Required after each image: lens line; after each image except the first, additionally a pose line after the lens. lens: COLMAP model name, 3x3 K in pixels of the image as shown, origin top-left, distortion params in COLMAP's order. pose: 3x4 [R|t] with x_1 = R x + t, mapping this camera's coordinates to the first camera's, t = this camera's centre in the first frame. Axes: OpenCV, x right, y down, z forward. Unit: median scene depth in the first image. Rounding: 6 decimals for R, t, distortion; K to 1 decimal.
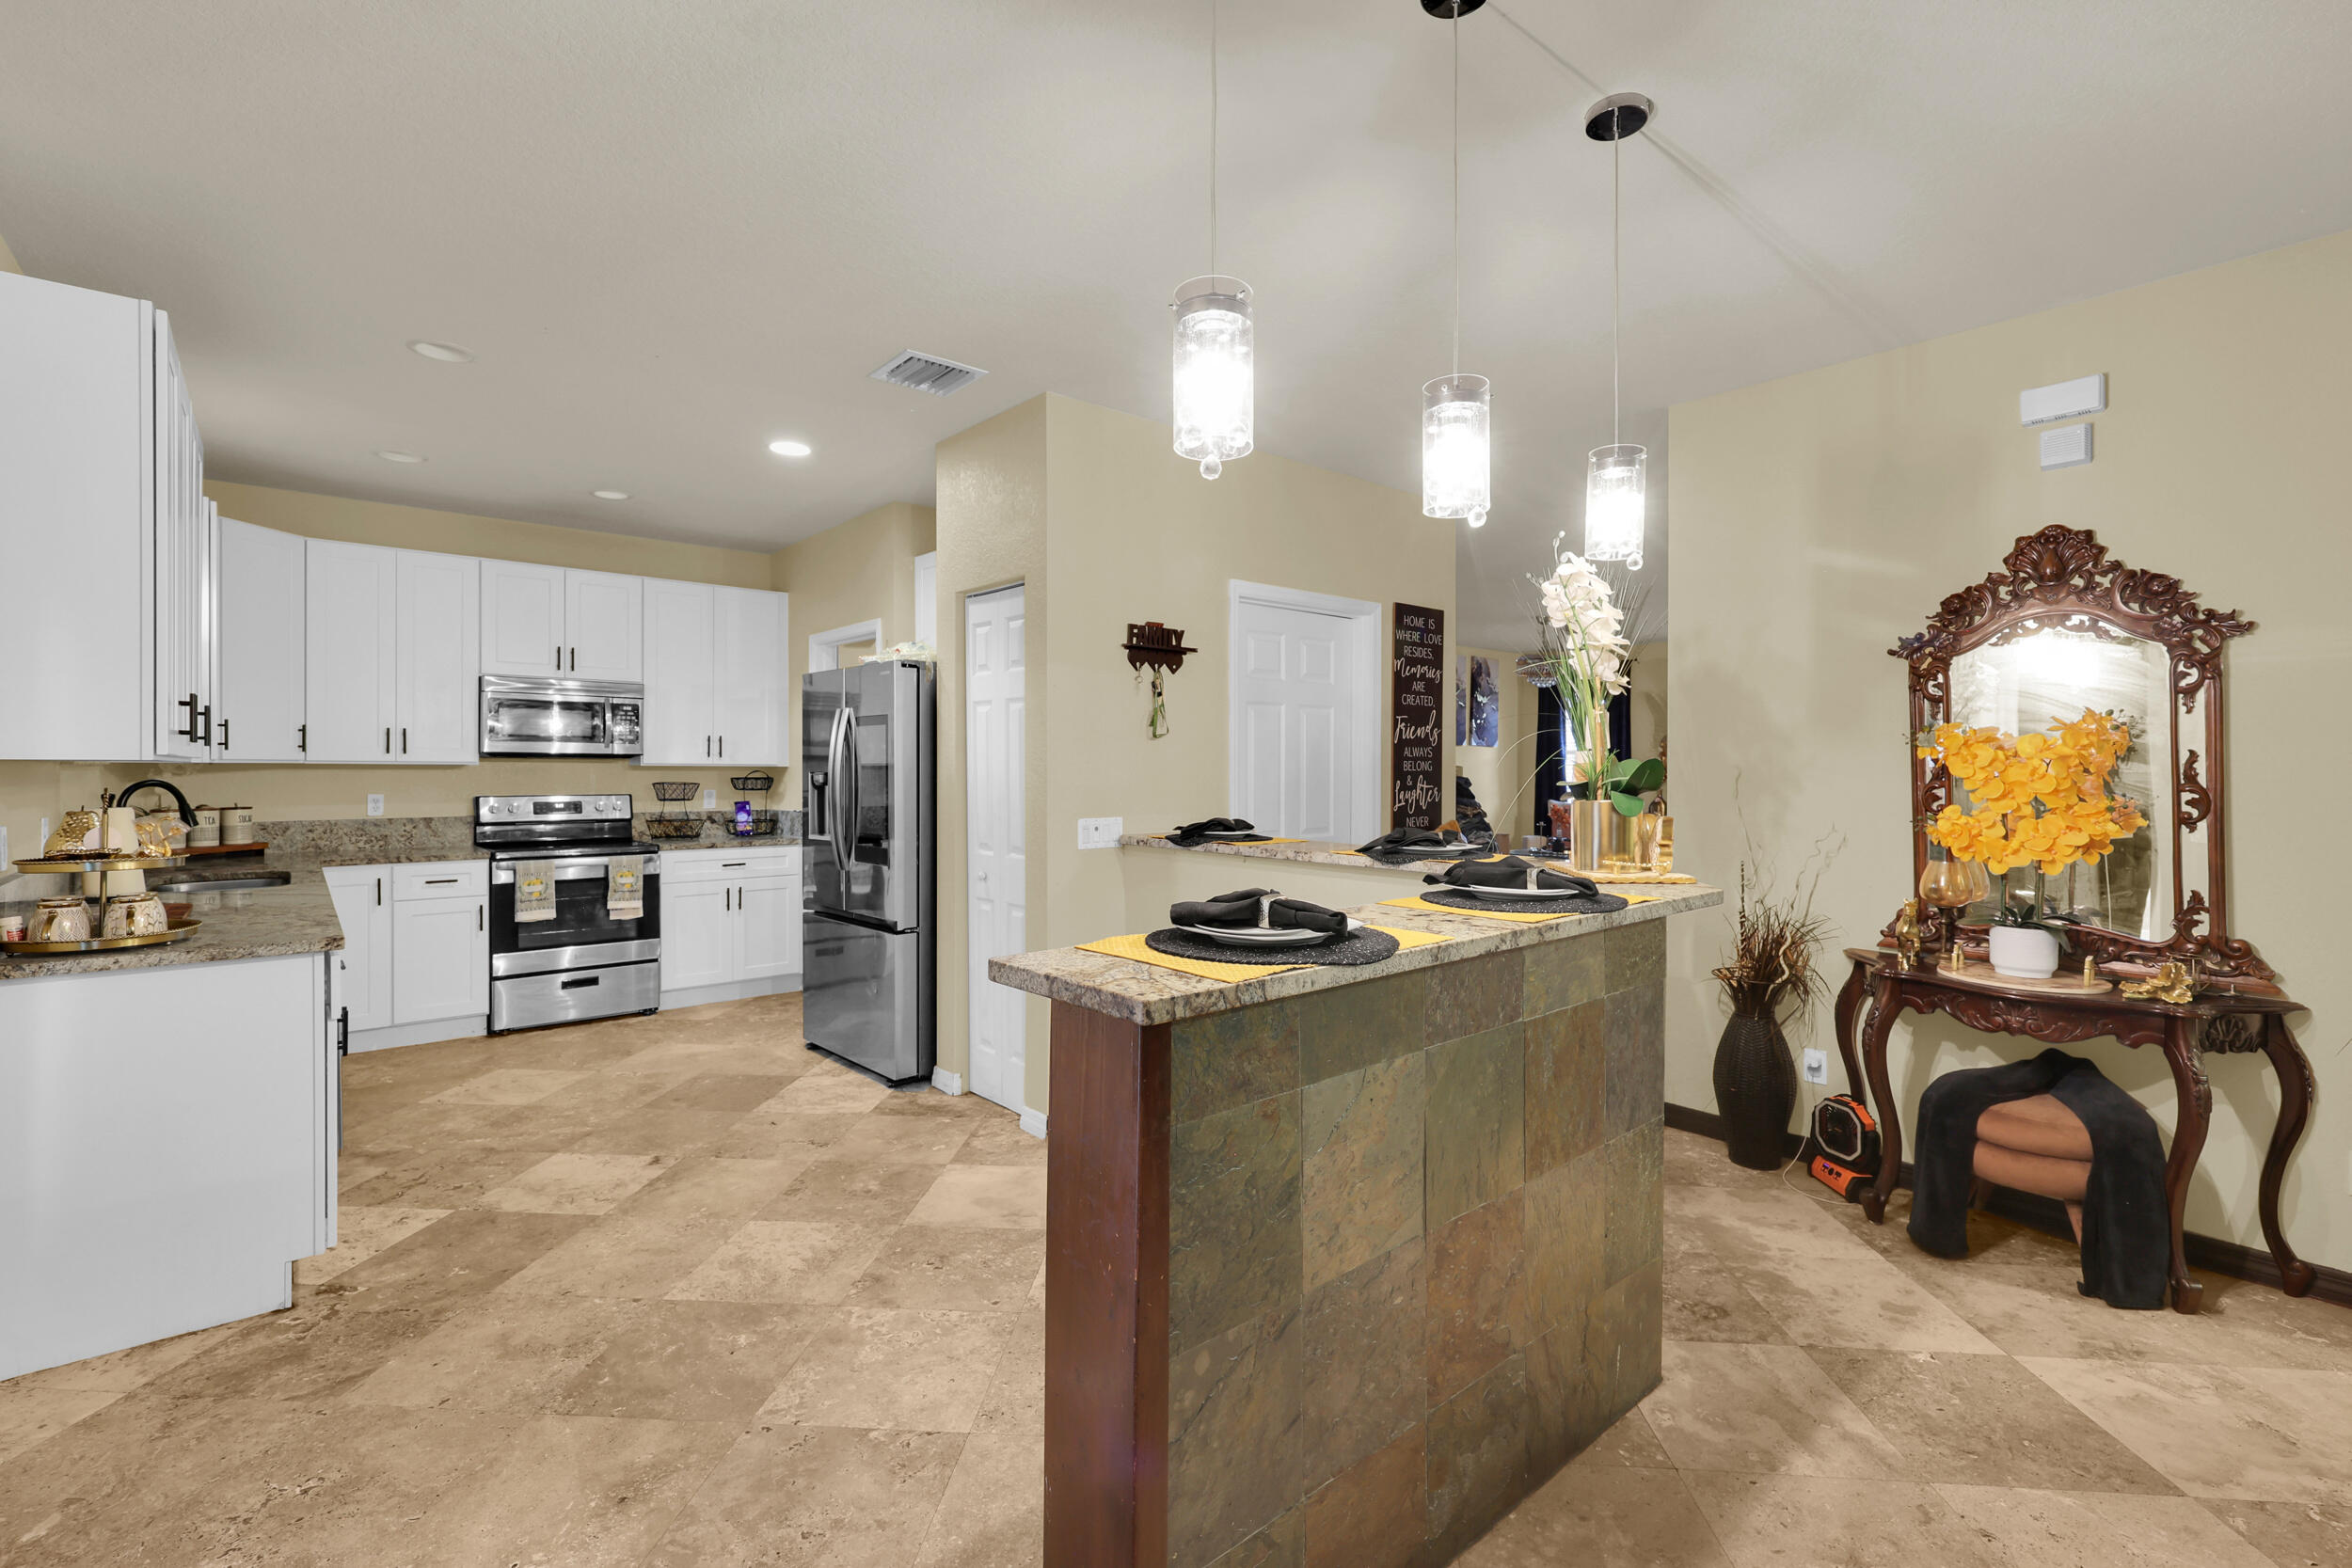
lens RADIAL K [[1029.7, 0, 1165.5], [0, 1029.7, 778.1], [0, 0, 1]] dist [-0.002692, -0.000645]
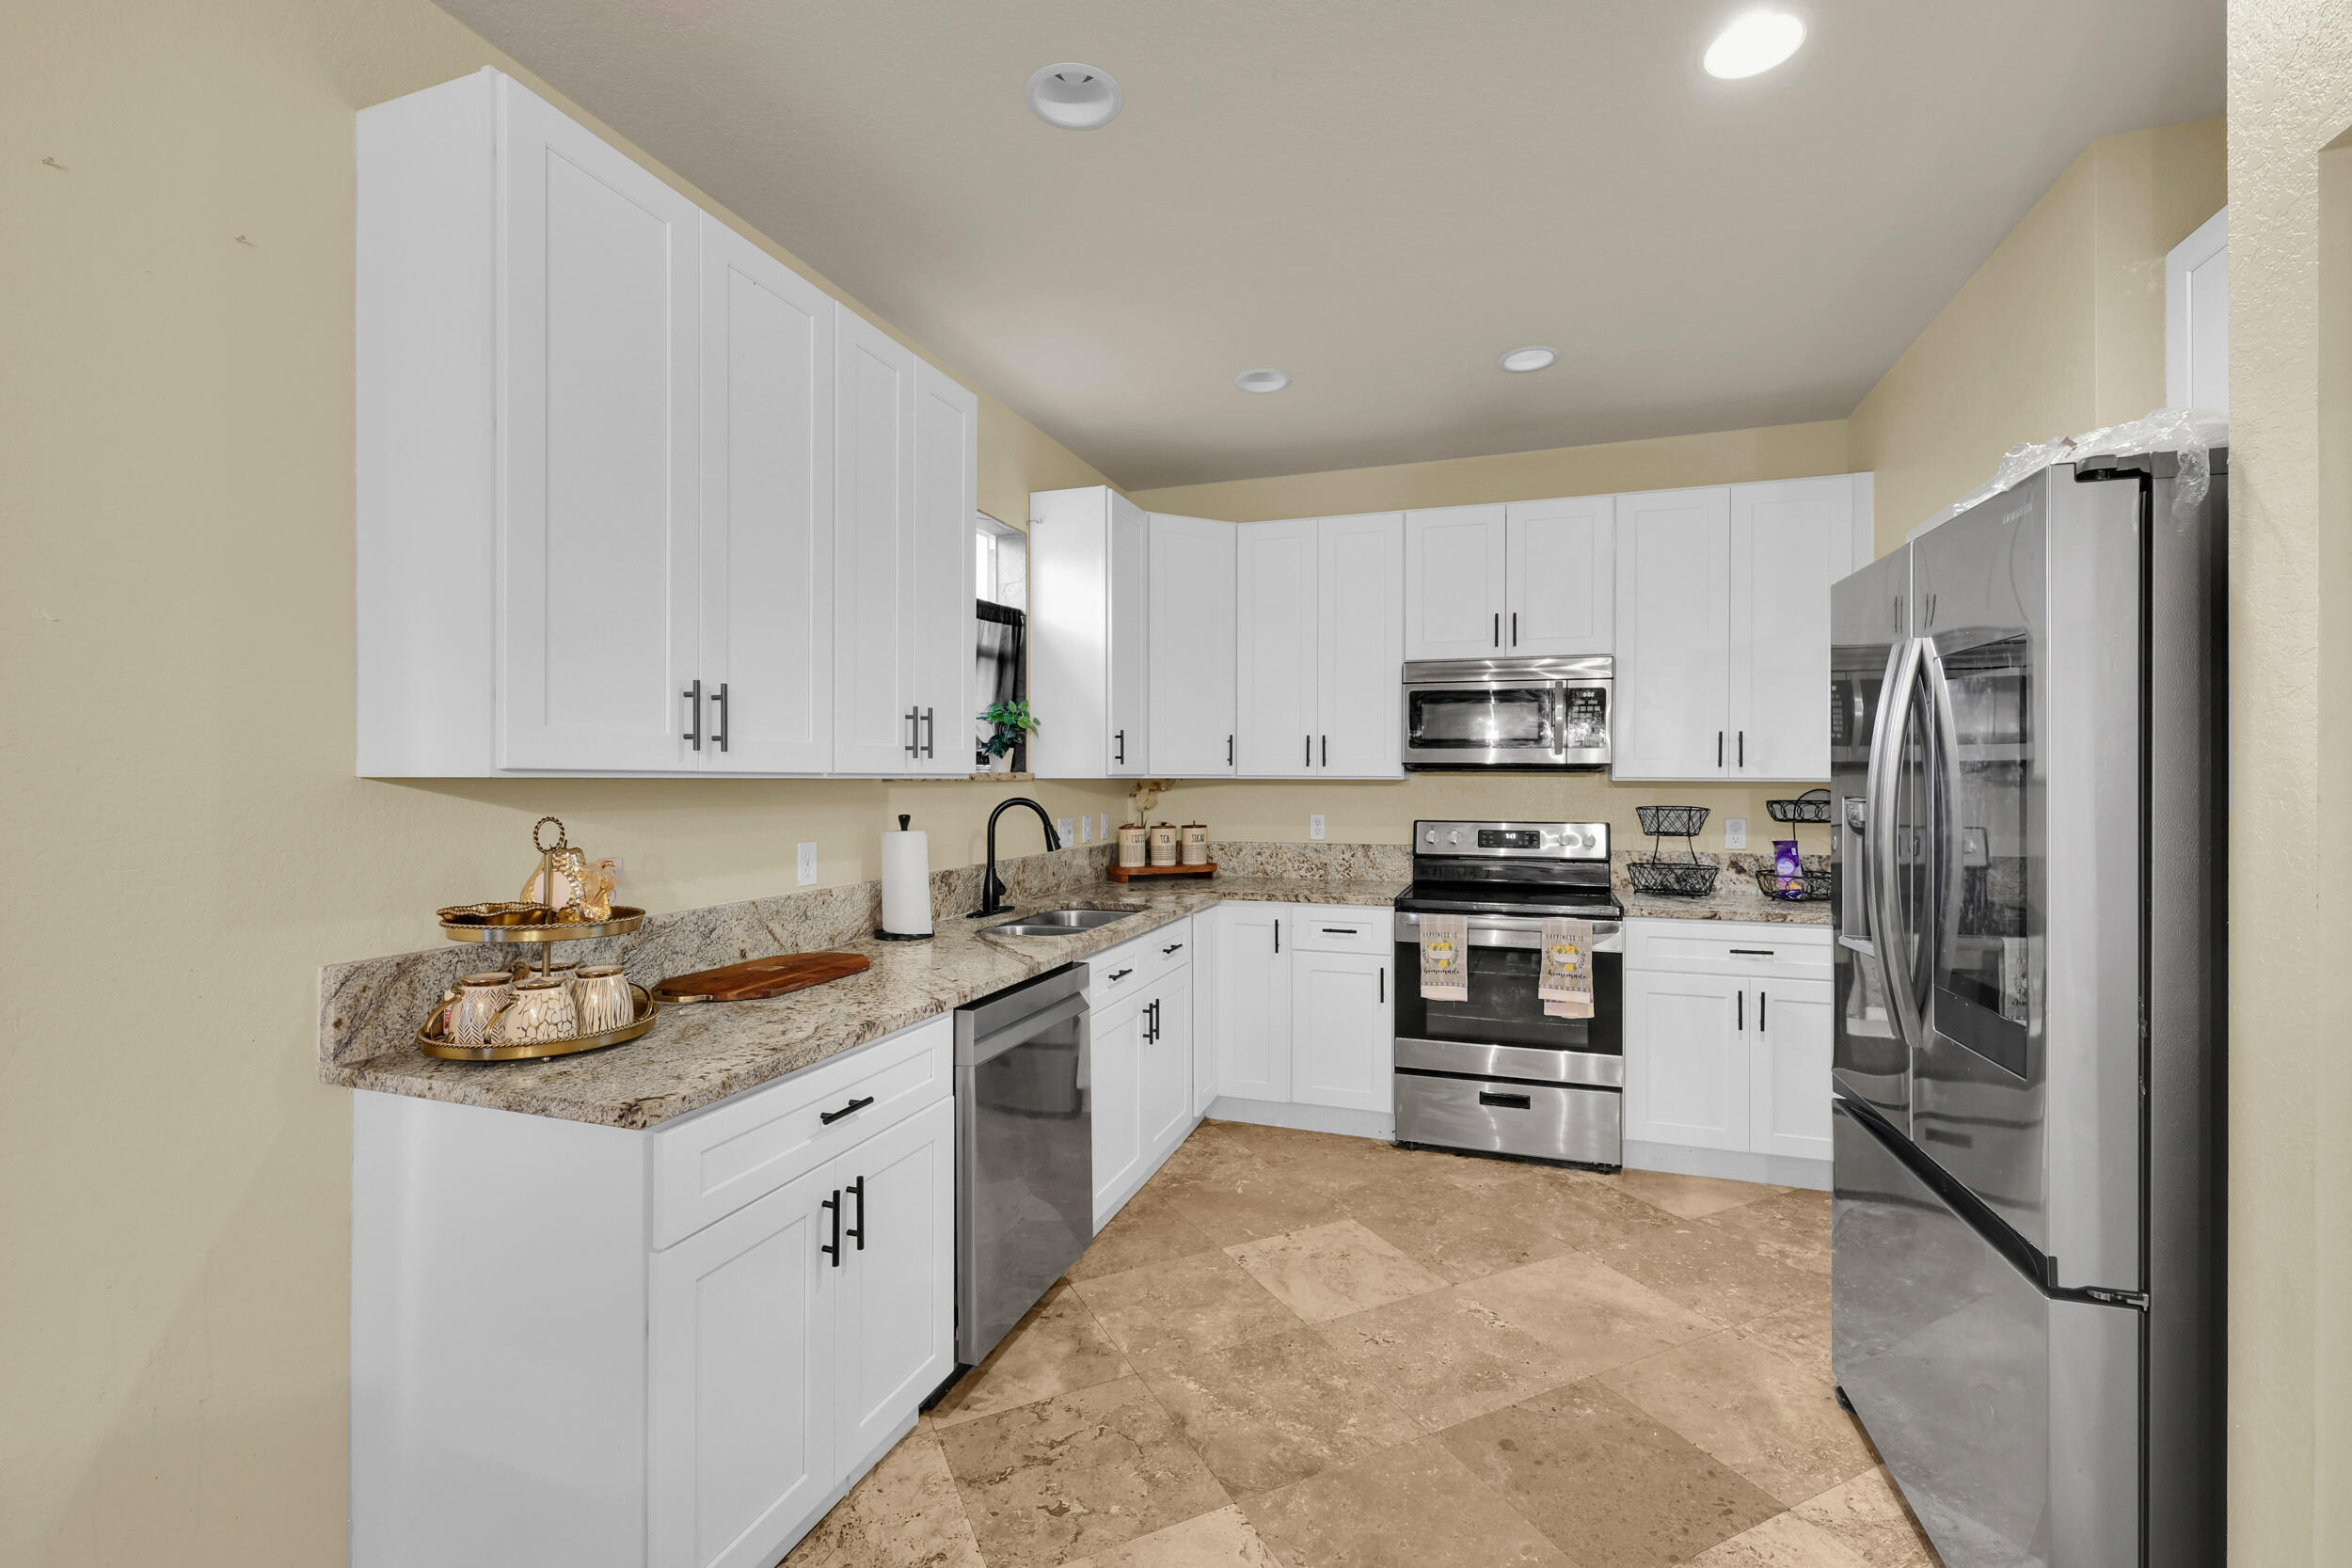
lens RADIAL K [[1029.7, 0, 1165.5], [0, 1029.7, 778.1], [0, 0, 1]] dist [-0.002692, -0.000645]
pose [[0.508885, -0.001567, -0.860833, -0.097117], [-0.009155, 0.999932, -0.007232, -0.007260], [0.860786, 0.011561, 0.508836, 0.461508]]
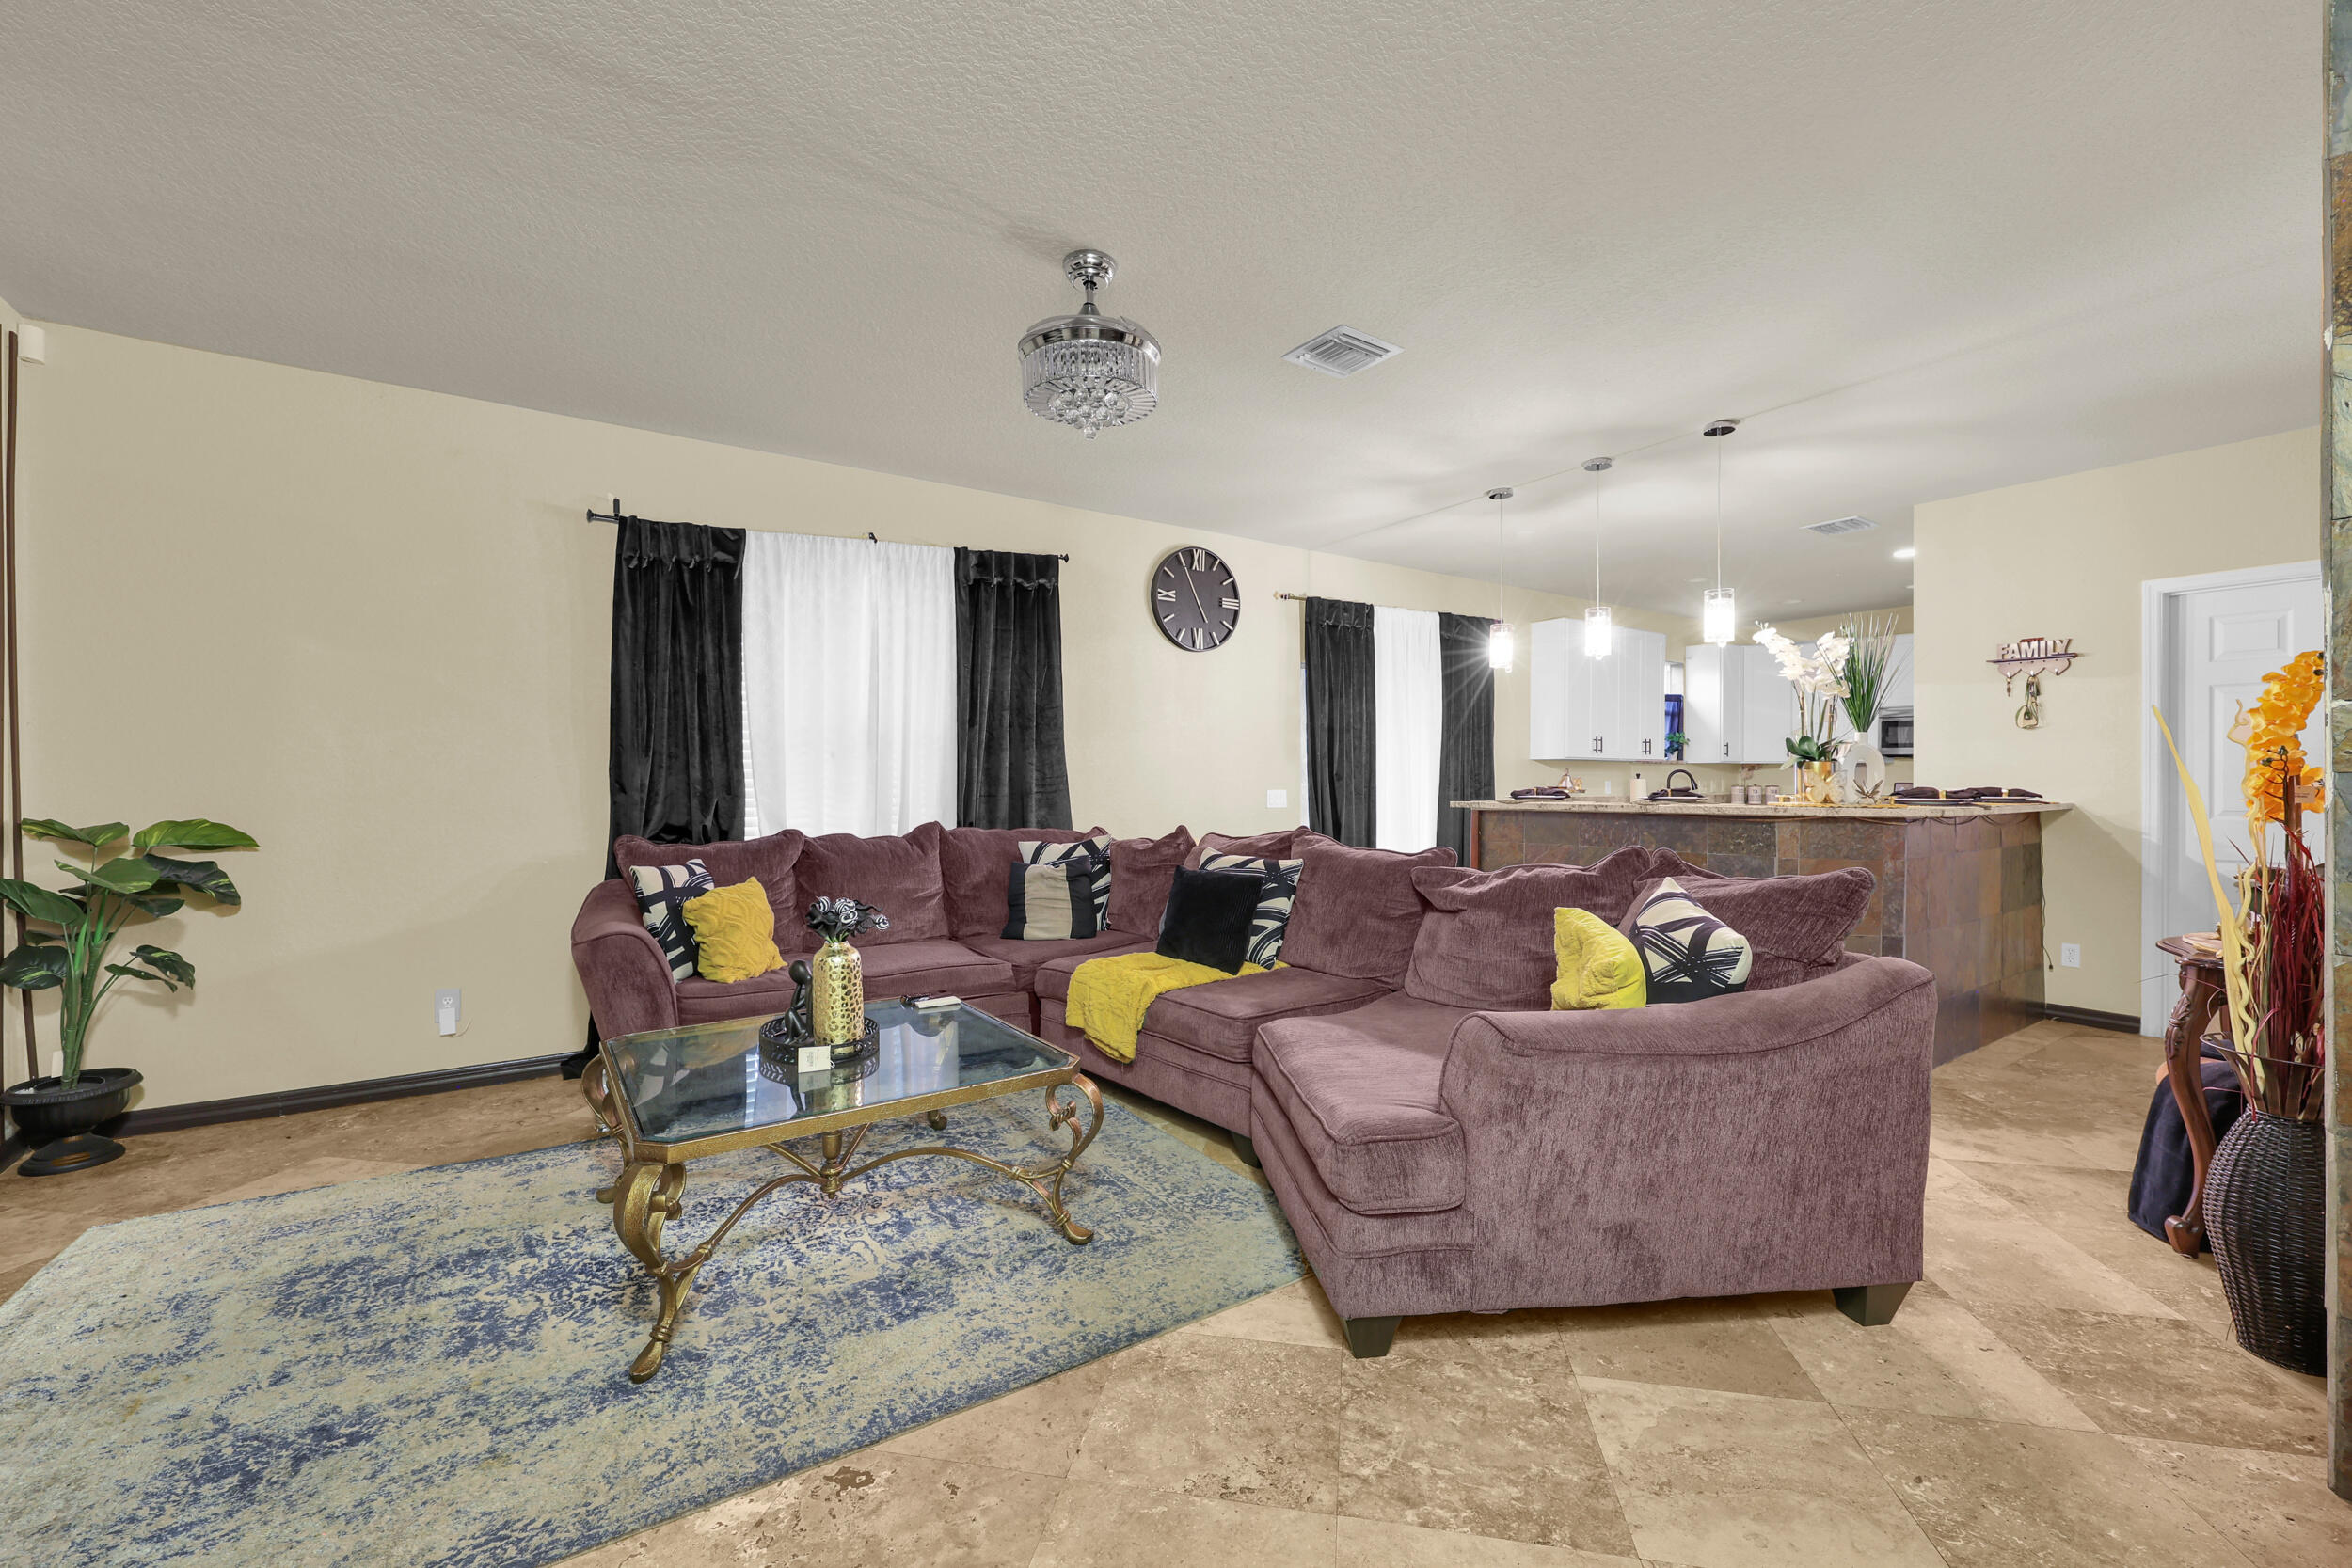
lens RADIAL K [[1029.7, 0, 1165.5], [0, 1029.7, 778.1], [0, 0, 1]] dist [-0.002692, -0.000645]
pose [[-0.070578, -0.000780, -0.997506, 1.063358], [-0.014629, 0.999893, 0.000254, 0.027632], [0.997399, 0.014611, -0.070582, -0.019957]]
